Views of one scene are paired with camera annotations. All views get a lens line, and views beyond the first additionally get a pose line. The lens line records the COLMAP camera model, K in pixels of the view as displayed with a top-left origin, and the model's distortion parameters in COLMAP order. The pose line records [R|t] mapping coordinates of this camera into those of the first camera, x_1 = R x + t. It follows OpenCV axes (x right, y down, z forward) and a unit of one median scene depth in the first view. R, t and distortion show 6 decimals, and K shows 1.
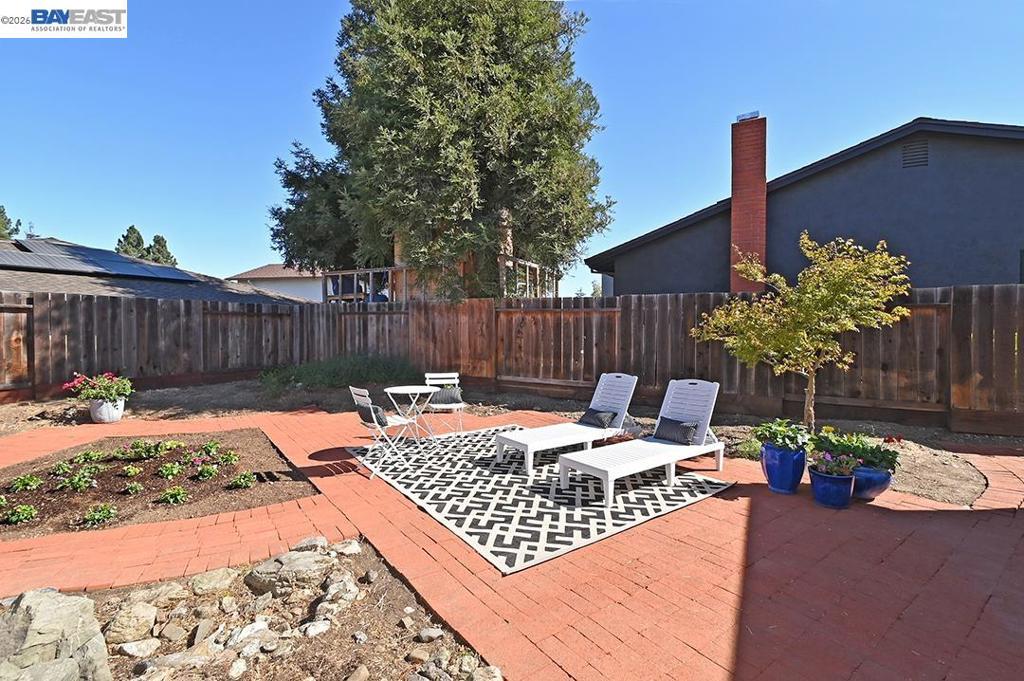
lens RADIAL K [[474.5, 0, 512.0], [0, 474.5, 340.5], [0, 0, 1]] dist [0.004130, -0.000496]
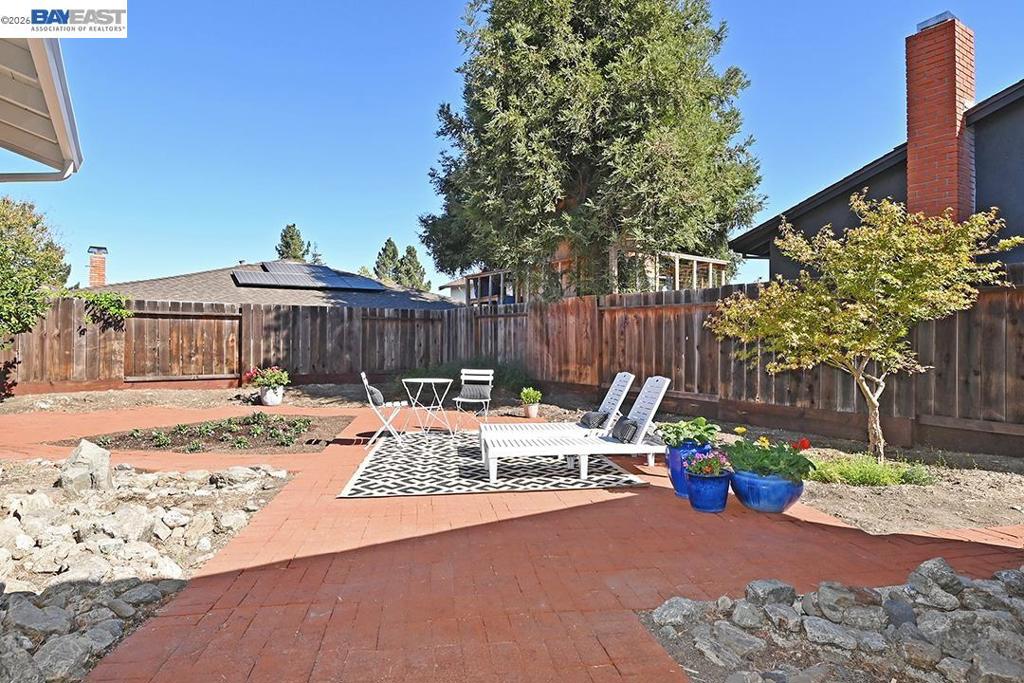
lens RADIAL K [[614.1, 0, 491.1], [0, 614.1, 344.7], [0, 0, 1]] dist [-0.004782, 0.001359]
pose [[0.864021, 0.004400, -0.503437, 0.362409], [-0.014801, 0.999752, -0.016664, 0.024578], [0.503239, 0.021849, 0.863871, -0.084620]]
